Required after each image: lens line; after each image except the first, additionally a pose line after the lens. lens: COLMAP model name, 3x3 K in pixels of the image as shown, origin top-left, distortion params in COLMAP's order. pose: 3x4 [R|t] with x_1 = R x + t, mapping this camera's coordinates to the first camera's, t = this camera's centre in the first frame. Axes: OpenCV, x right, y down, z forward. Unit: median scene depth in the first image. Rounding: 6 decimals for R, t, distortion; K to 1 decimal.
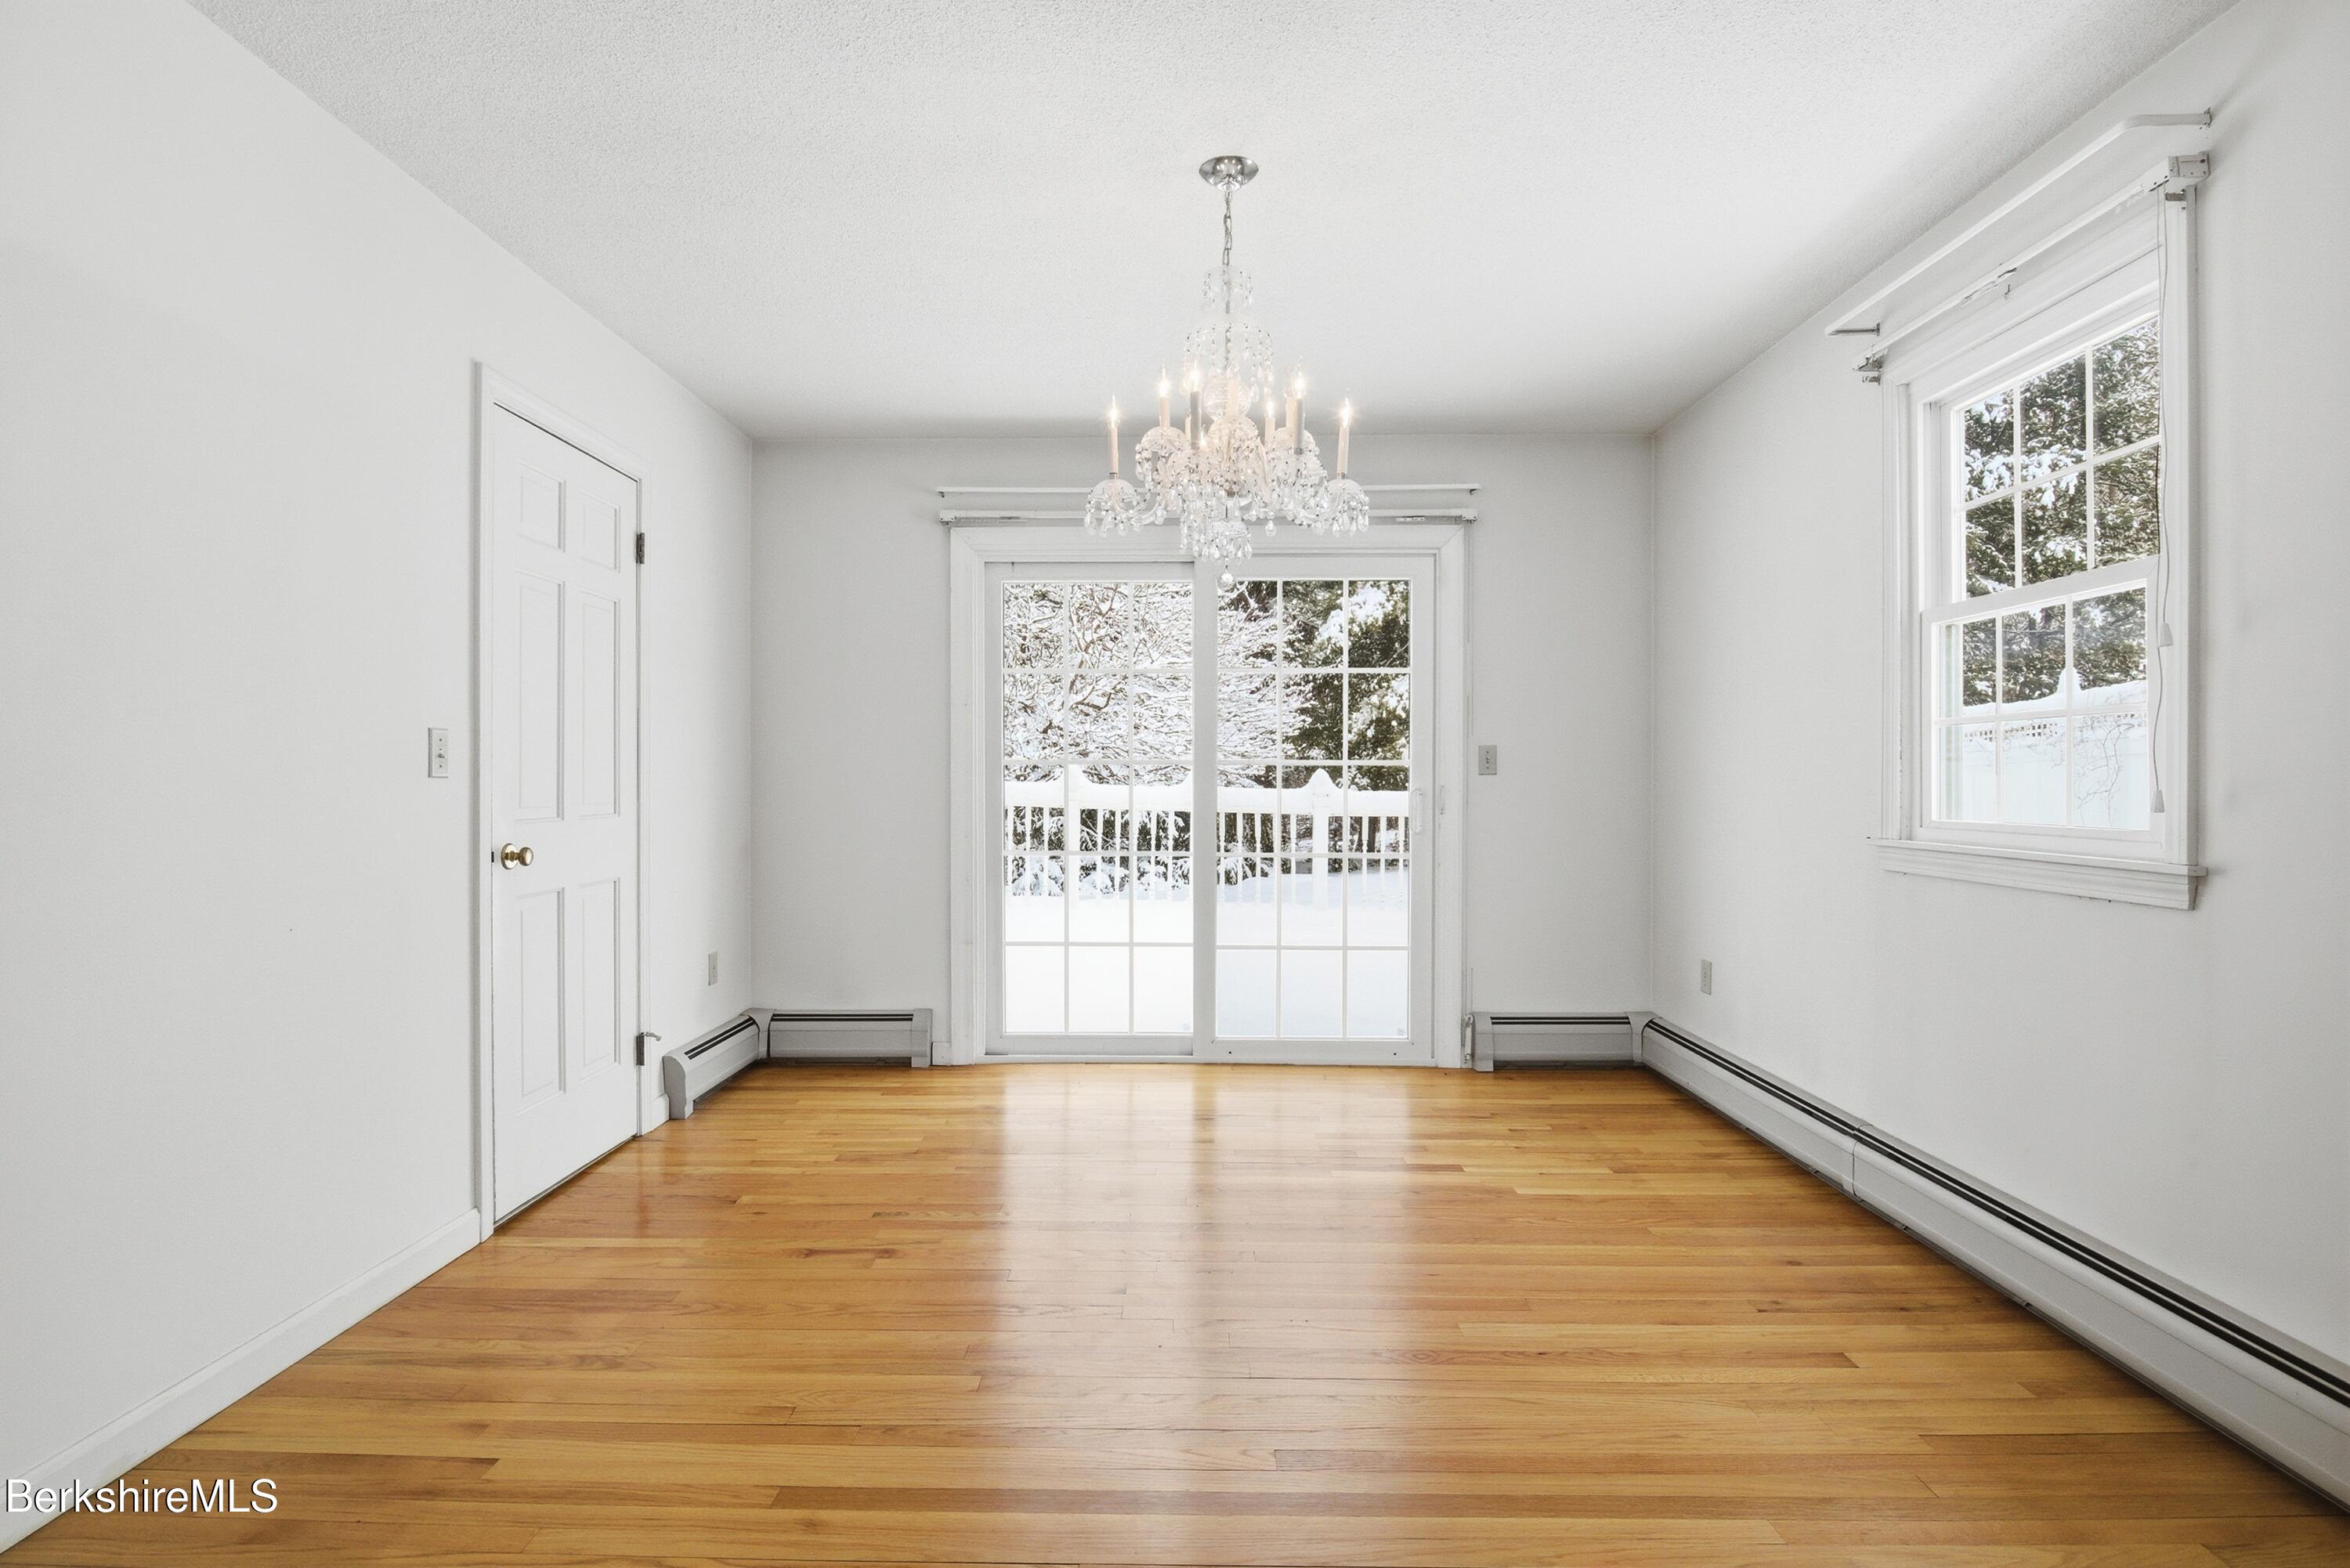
lens RADIAL K [[1149.3, 0, 1179.9], [0, 1149.3, 785.6], [0, 0, 1]] dist [-0.018261, -0.004010]
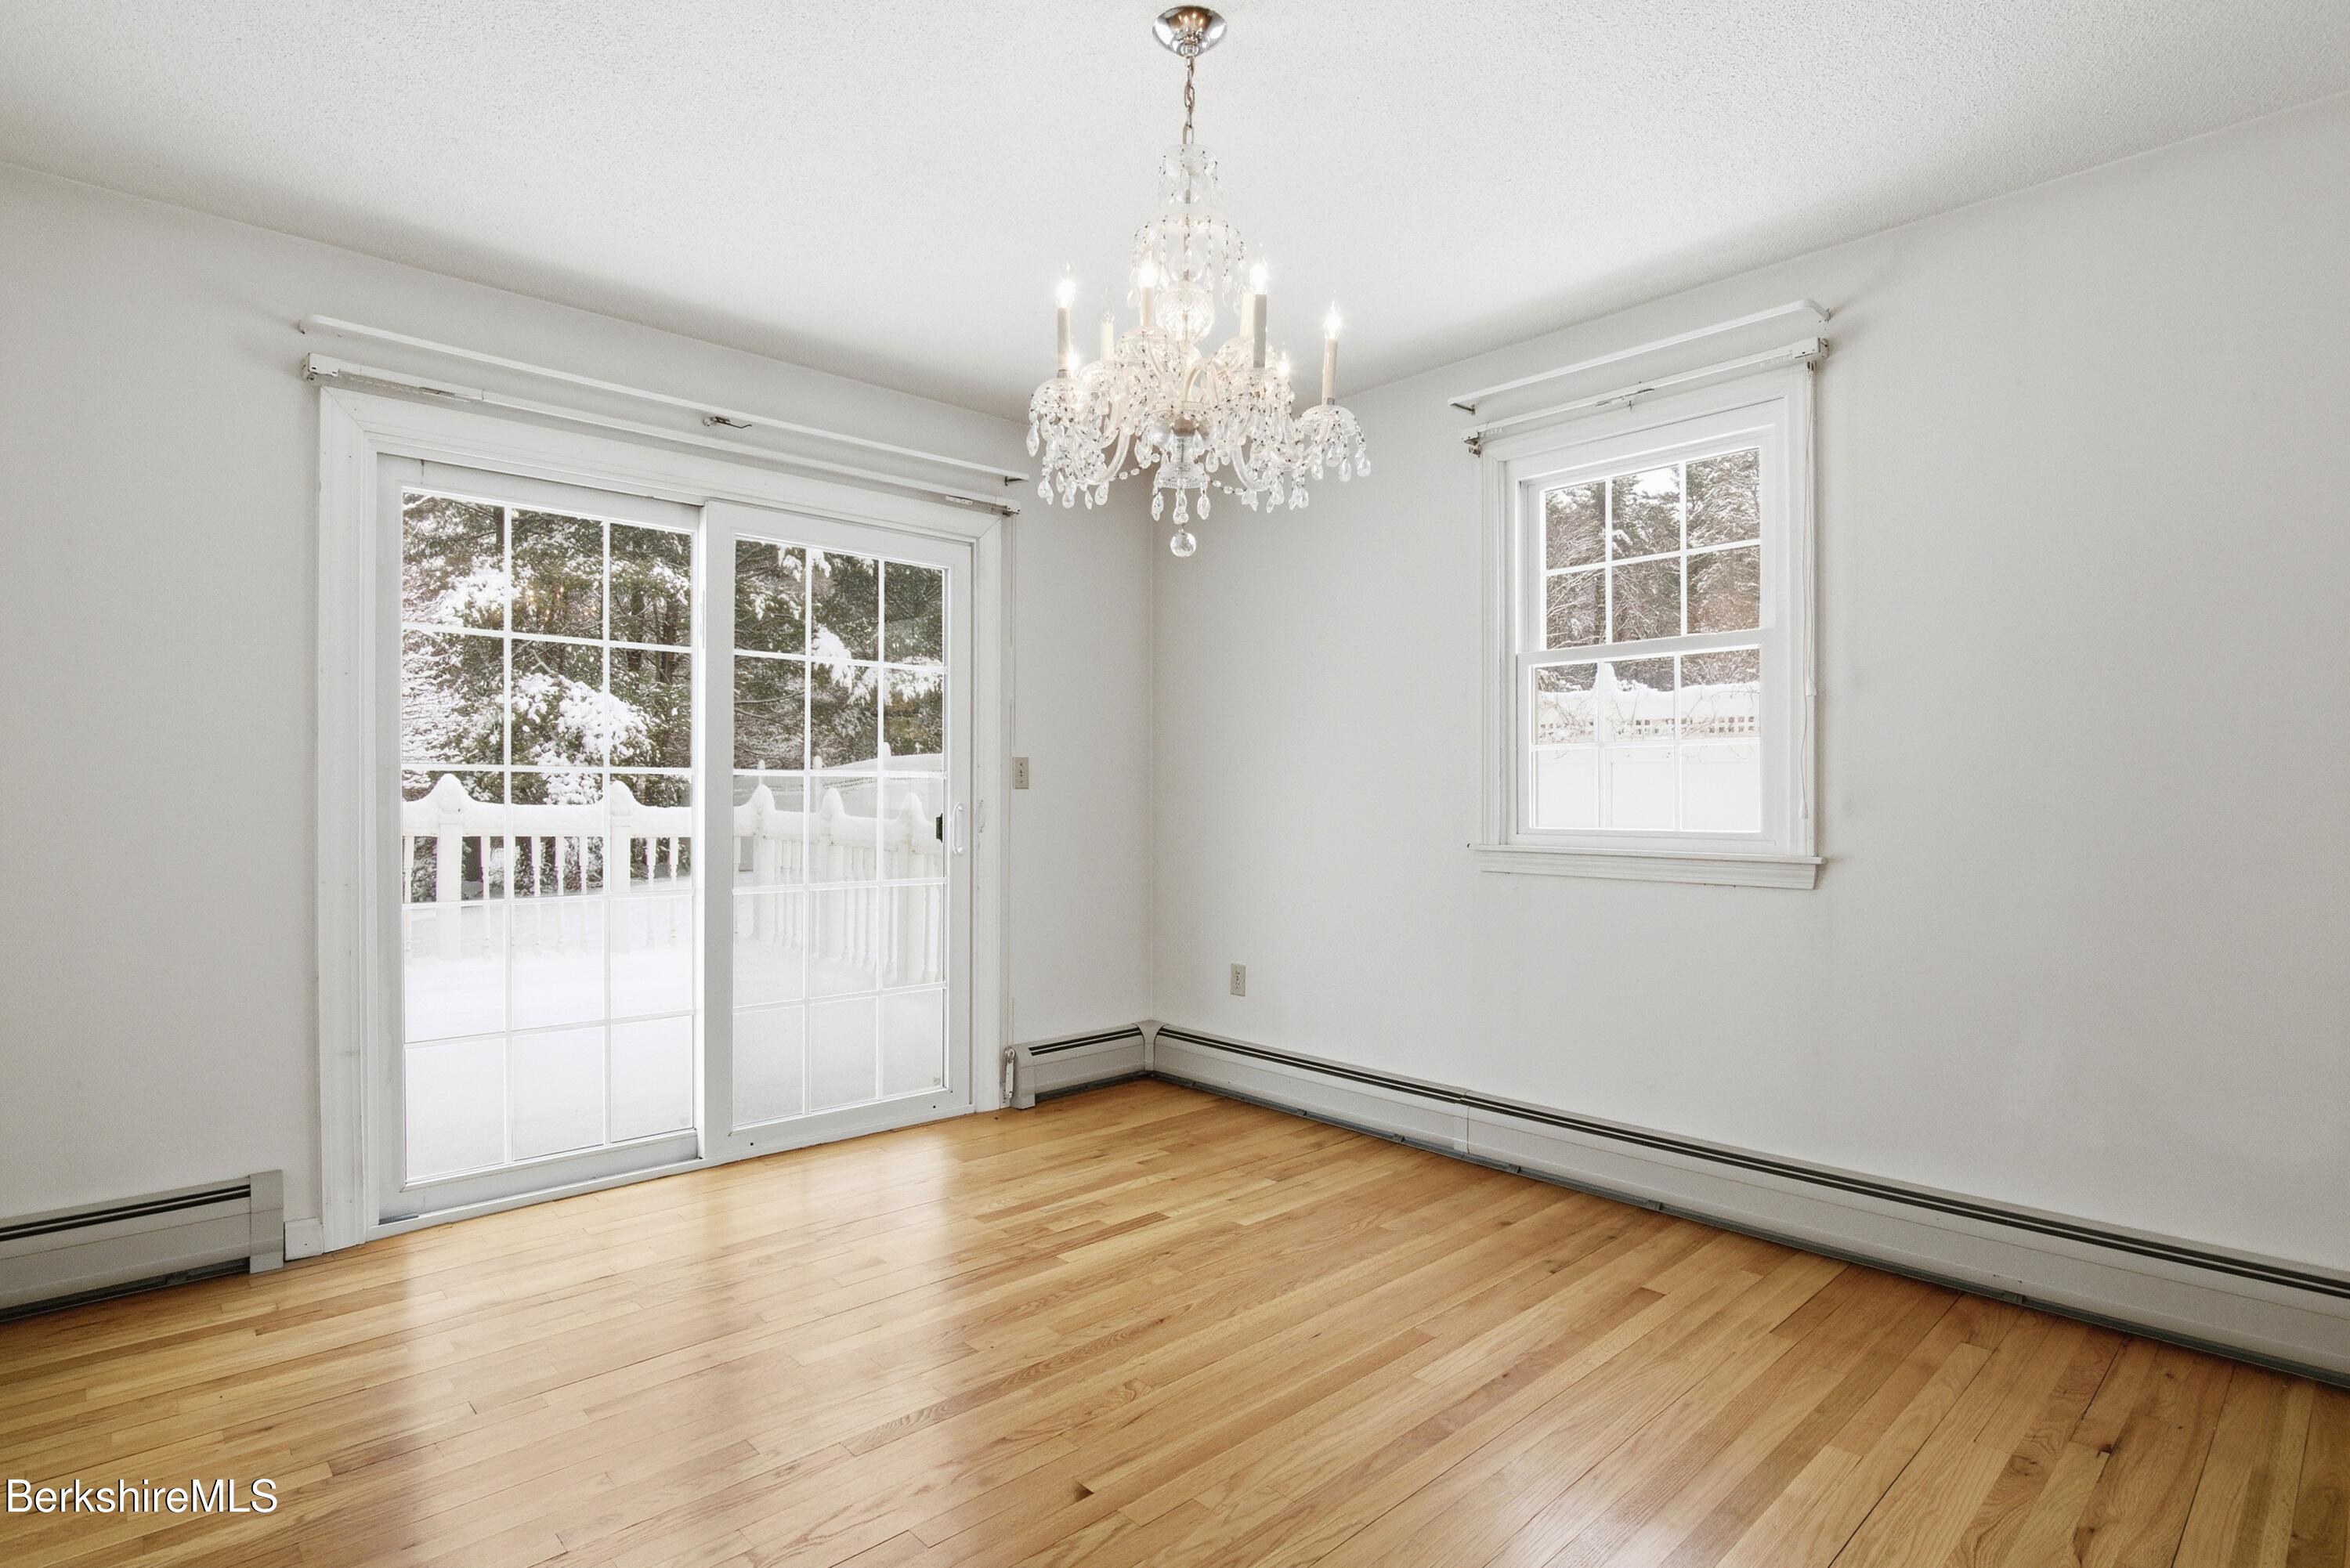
lens RADIAL K [[1149.3, 0, 1161.8], [0, 1149.3, 799.6], [0, 0, 1]] dist [-0.018261, -0.004010]
pose [[0.728622, -0.002584, 0.684911, -0.347658], [0.002672, 0.999996, 0.000930, -0.001627], [-0.684911, 0.001152, 0.728626, 0.292523]]
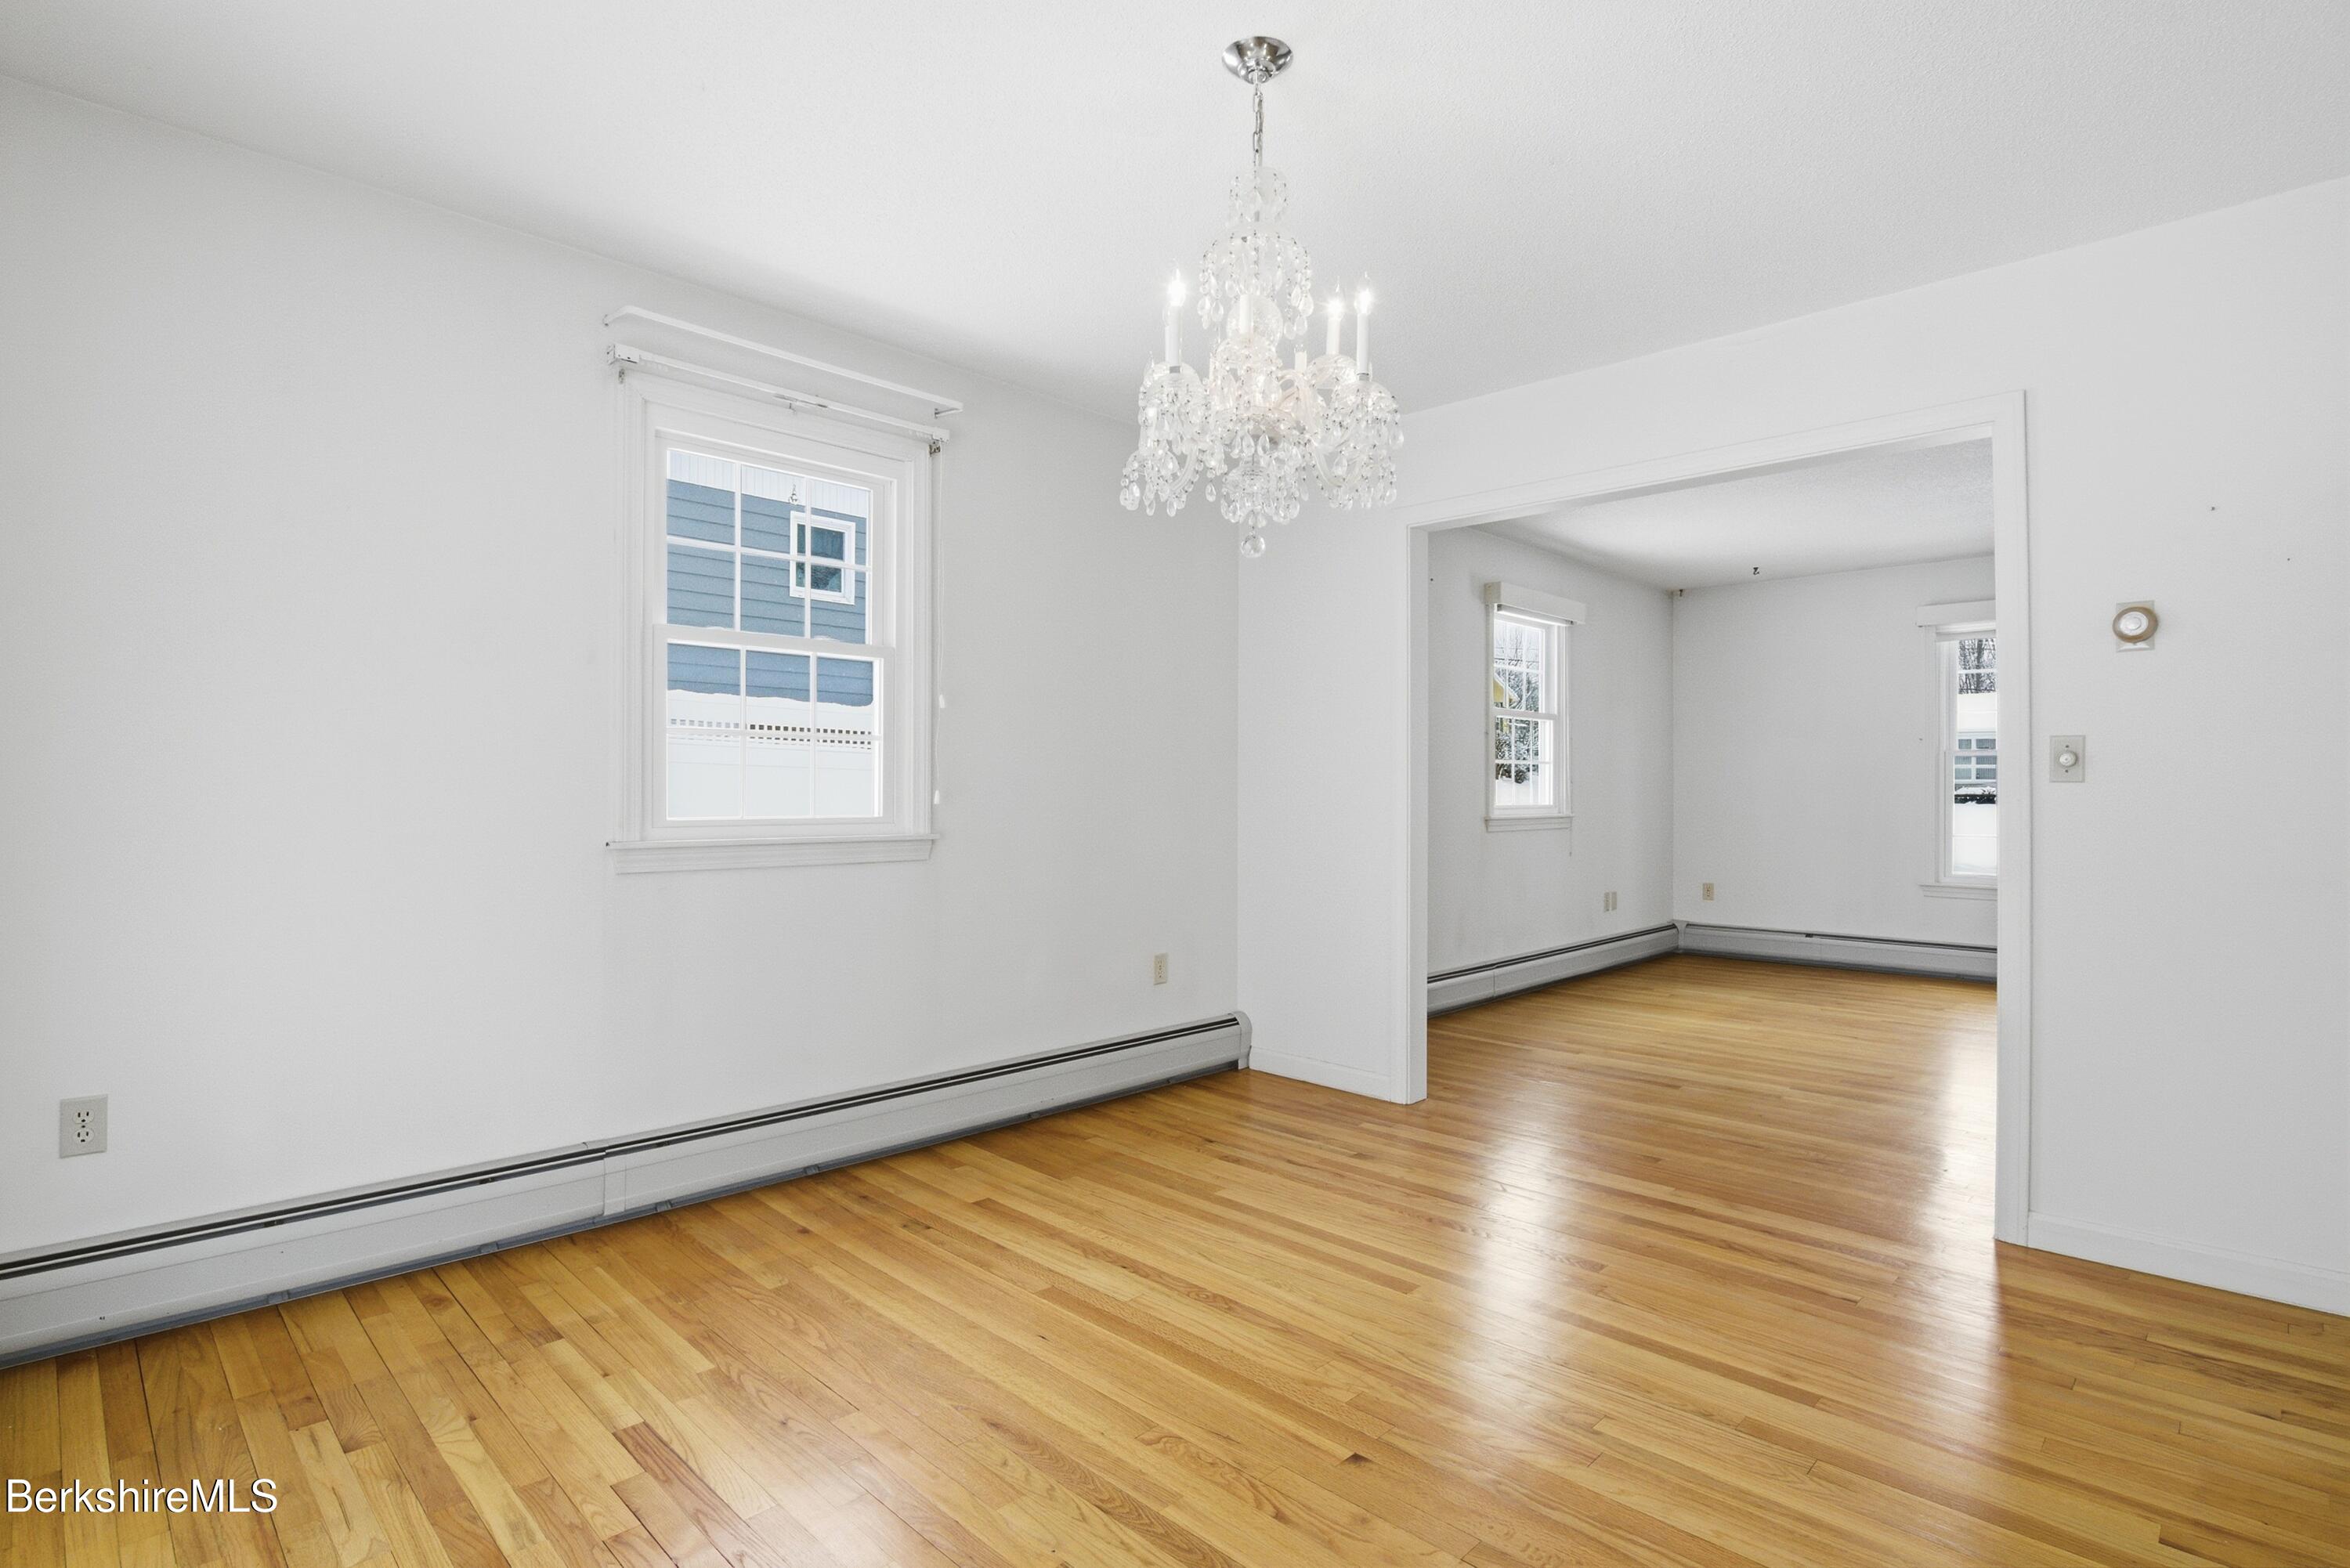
lens RADIAL K [[1149.3, 0, 1153.9], [0, 1149.3, 777.0], [0, 0, 1]] dist [-0.018261, -0.004010]
pose [[-0.705193, 0.003916, 0.709005, -0.334210], [-0.001245, 0.999976, -0.006762, -0.003077], [-0.709015, -0.005651, -0.705171, 1.099949]]
